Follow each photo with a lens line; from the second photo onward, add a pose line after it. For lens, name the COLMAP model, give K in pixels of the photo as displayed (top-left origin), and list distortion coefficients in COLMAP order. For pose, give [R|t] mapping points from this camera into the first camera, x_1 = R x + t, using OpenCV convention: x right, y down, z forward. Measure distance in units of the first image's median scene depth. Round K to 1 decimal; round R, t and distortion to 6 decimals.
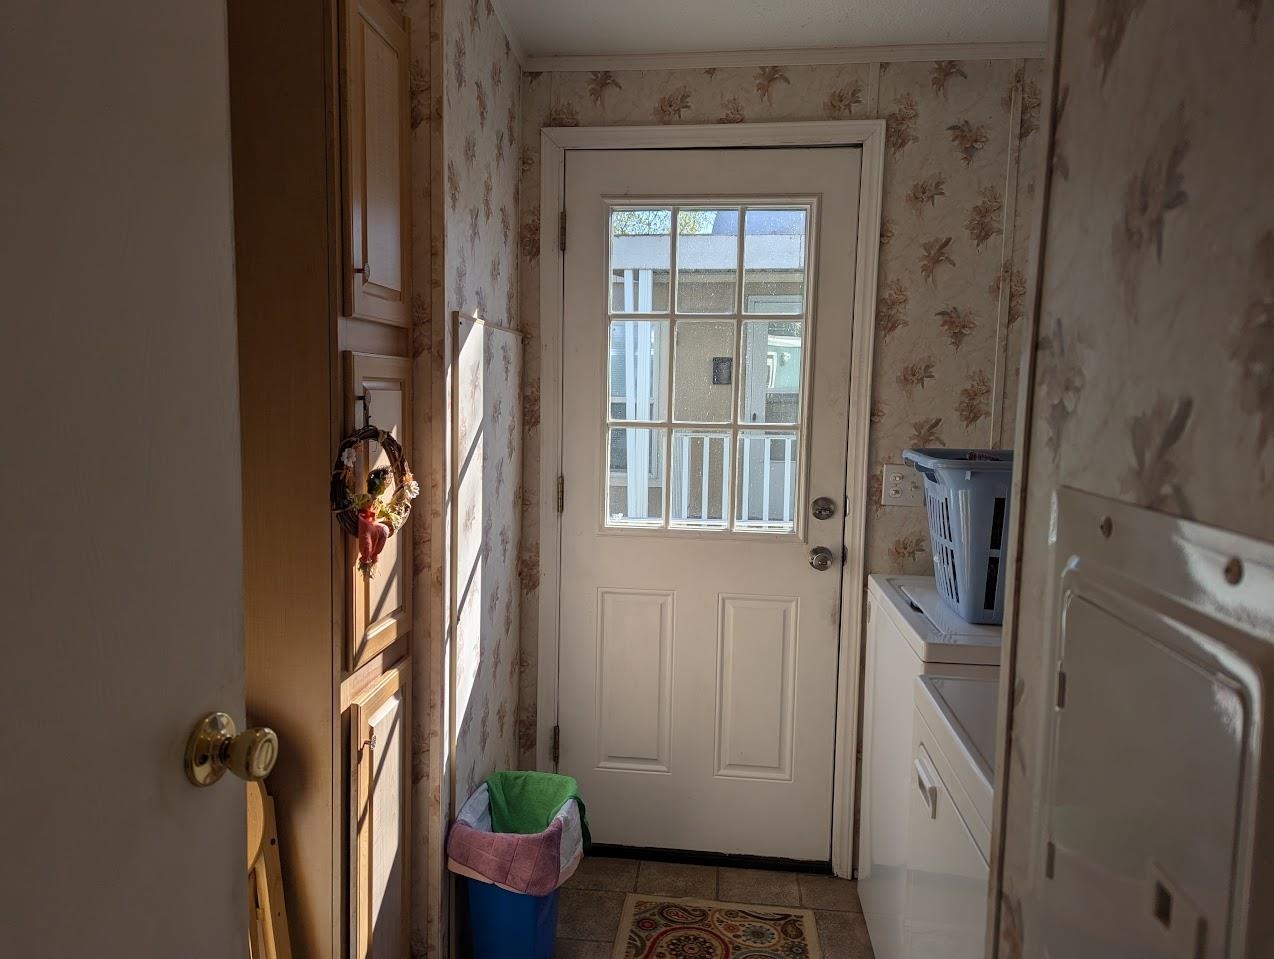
lens RADIAL K [[891.9, 0, 635.3], [0, 891.9, 480.2], [0, 0, 1]] dist [0.049959, -0.046275]
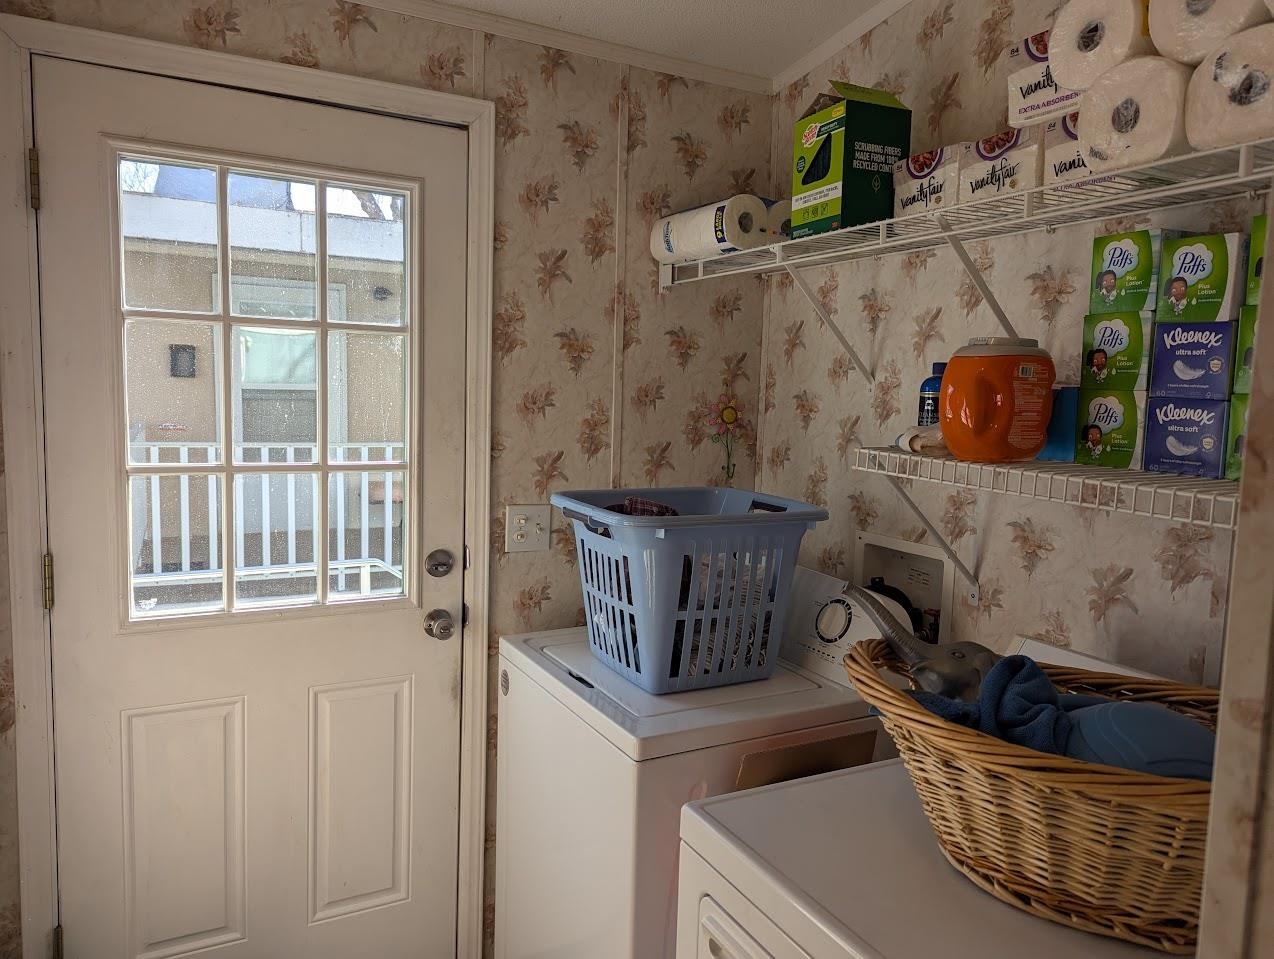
lens RADIAL K [[891.9, 0, 644.0], [0, 891.9, 479.1], [0, 0, 1]] dist [0.049959, -0.046275]
pose [[0.822588, -0.049262, 0.566500, -0.100833], [0.040388, 0.998786, 0.028207, -0.063125], [-0.567202, -0.000323, 0.823579, 0.217903]]
